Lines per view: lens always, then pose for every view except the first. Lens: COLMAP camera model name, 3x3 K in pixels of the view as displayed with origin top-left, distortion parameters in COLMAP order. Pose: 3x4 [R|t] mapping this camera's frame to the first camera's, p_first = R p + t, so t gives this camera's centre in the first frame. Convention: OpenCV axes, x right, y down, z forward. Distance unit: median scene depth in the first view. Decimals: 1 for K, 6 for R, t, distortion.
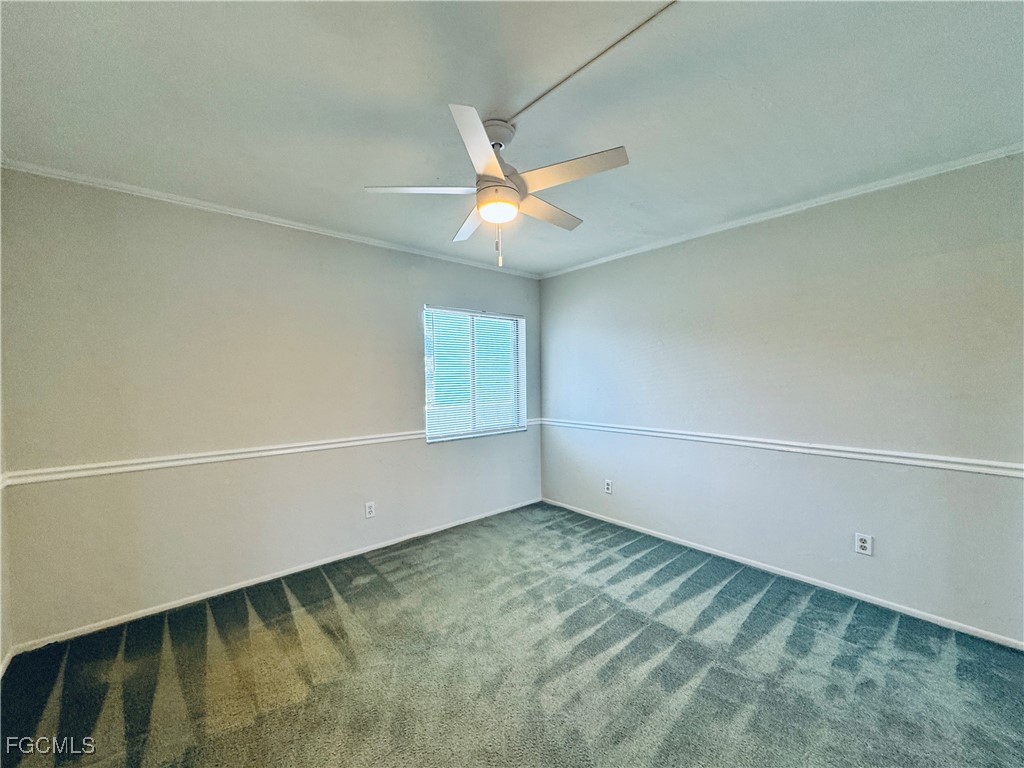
lens RADIAL K [[407.2, 0, 509.2], [0, 407.2, 383.8], [0, 0, 1]] dist [-0.002639, 0.000032]
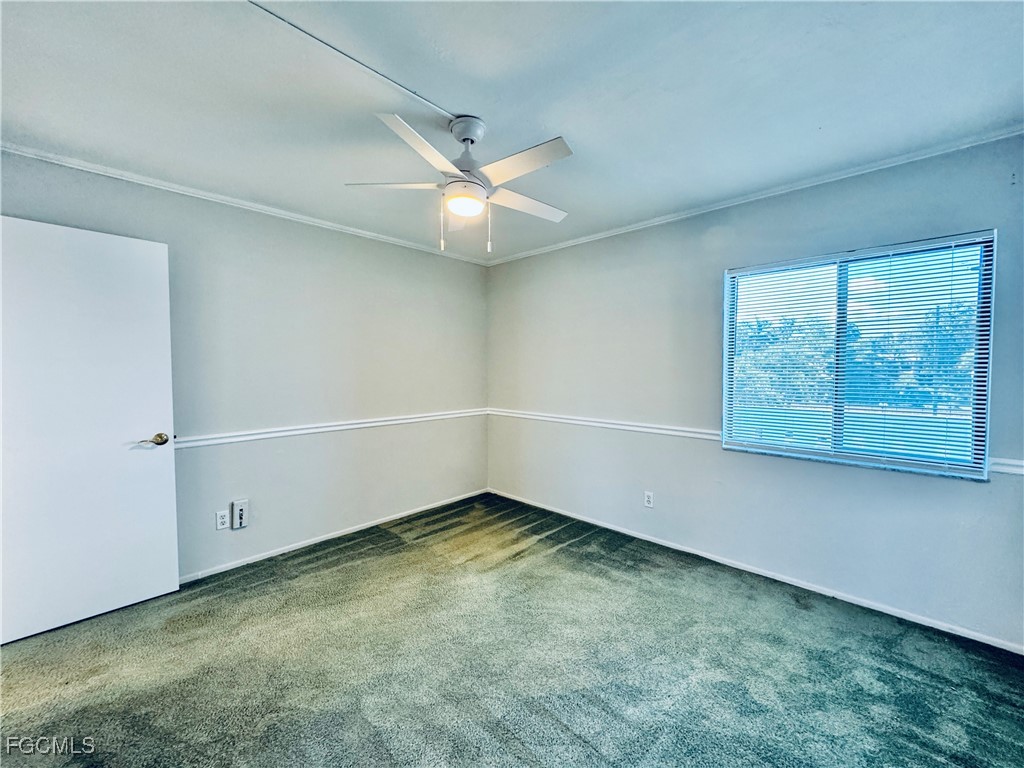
lens RADIAL K [[407.2, 0, 507.2], [0, 407.2, 381.1], [0, 0, 1]] dist [-0.002639, 0.000032]
pose [[0.090696, 0.046426, -0.994796, 0.751017], [-0.010383, 0.998903, 0.045671, -0.021574], [0.995824, 0.006187, 0.091079, 0.720337]]
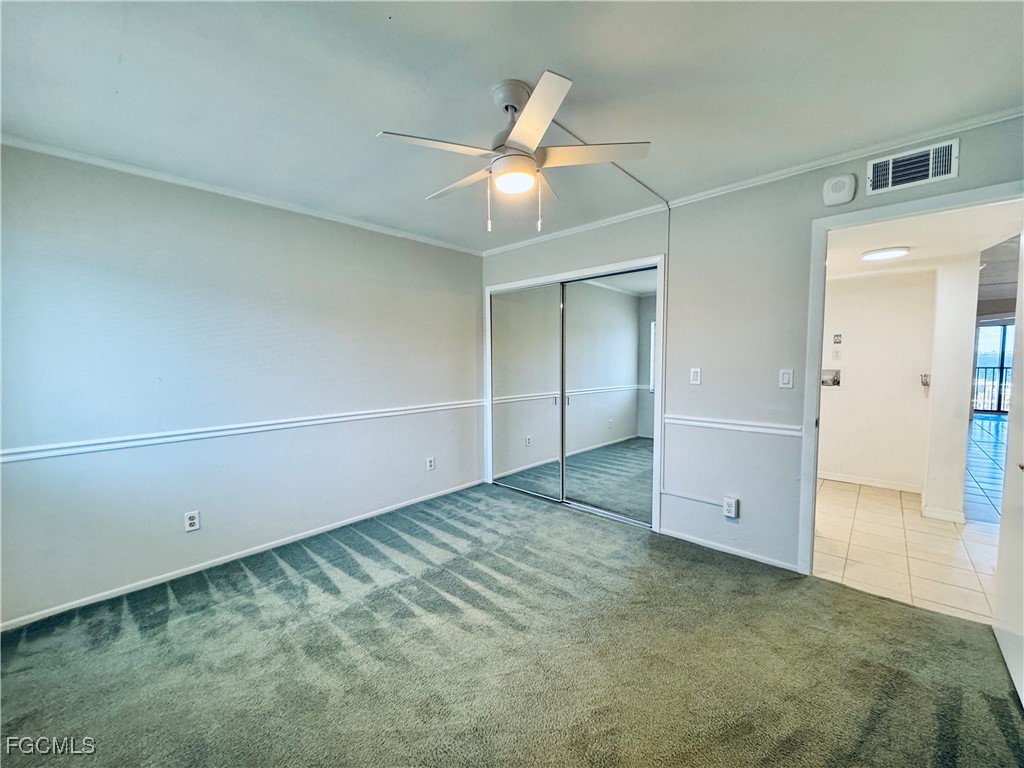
lens RADIAL K [[407.2, 0, 513.9], [0, 407.2, 385.3], [0, 0, 1]] dist [-0.002639, 0.000032]
pose [[-0.105620, -0.057306, 0.992754, -0.716227], [0.022202, 0.997953, 0.059968, -0.005576], [-0.994159, 0.028375, -0.104132, 0.792383]]
